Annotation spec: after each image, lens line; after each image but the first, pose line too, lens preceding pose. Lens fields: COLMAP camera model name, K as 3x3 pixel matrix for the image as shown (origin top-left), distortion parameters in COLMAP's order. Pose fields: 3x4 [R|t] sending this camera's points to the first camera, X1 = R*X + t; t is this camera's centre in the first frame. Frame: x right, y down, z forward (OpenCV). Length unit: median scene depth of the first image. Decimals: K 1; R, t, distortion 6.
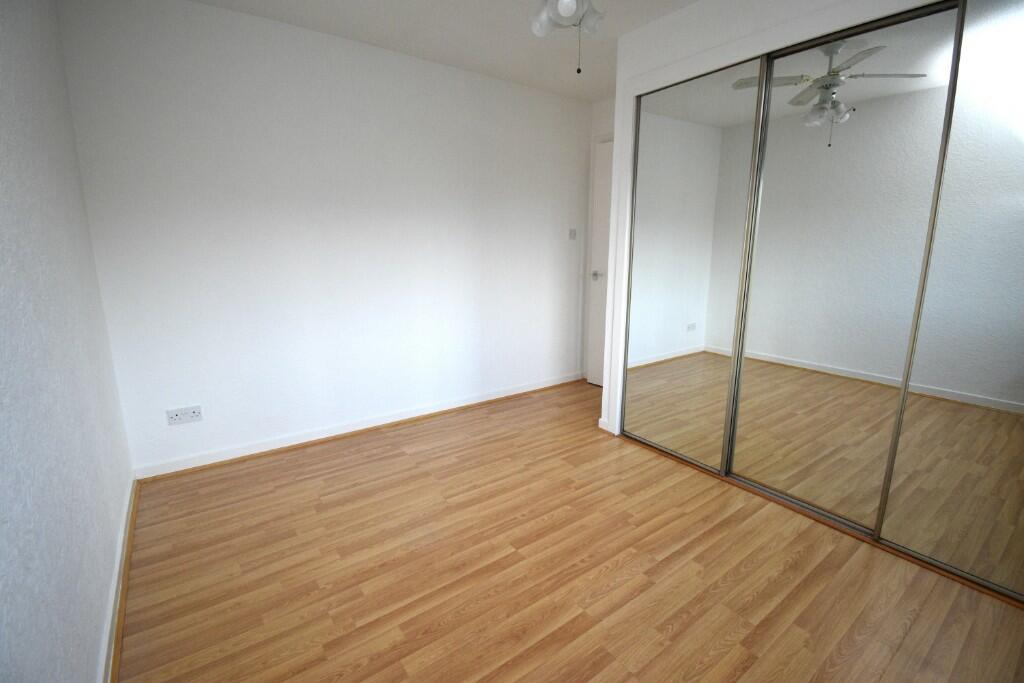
lens RADIAL K [[448.9, 0, 512.0], [0, 448.9, 341.5], [0, 0, 1]] dist [0.019072, -0.022463]
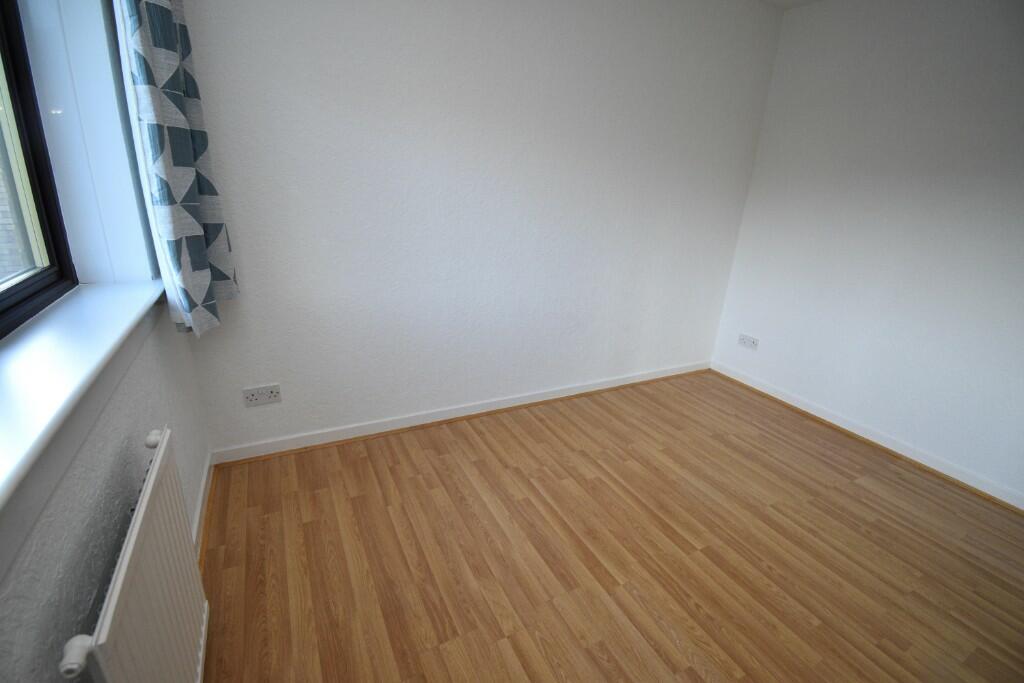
lens RADIAL K [[448.9, 0, 512.0], [0, 448.9, 341.5], [0, 0, 1]] dist [0.019072, -0.022463]
pose [[-0.150329, 0.318212, -0.936025, 0.779488], [-0.252936, 0.902894, 0.347571, -0.153118], [0.955732, 0.289004, -0.055244, 0.528449]]
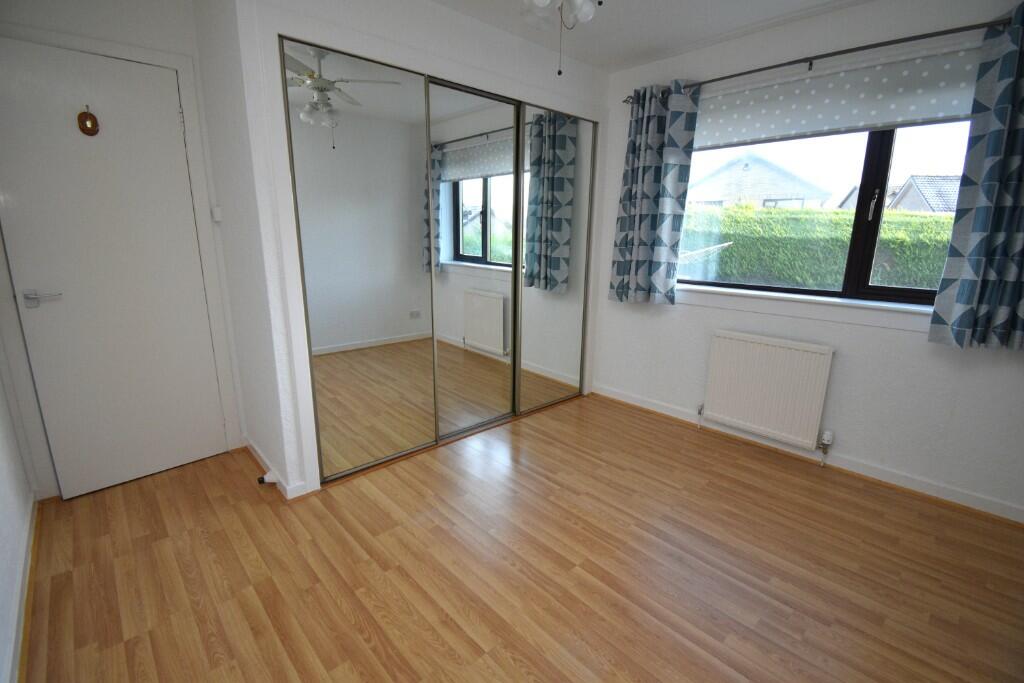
lens RADIAL K [[456.3, 0, 512.0], [0, 456.3, 341.5], [0, 0, 1]] dist [-0.015280, -0.000150]
pose [[-0.116594, -0.224412, 0.967494, -0.768498], [0.193521, 0.950334, 0.243753, -0.240657], [-0.974143, 0.215650, -0.067375, 1.051560]]
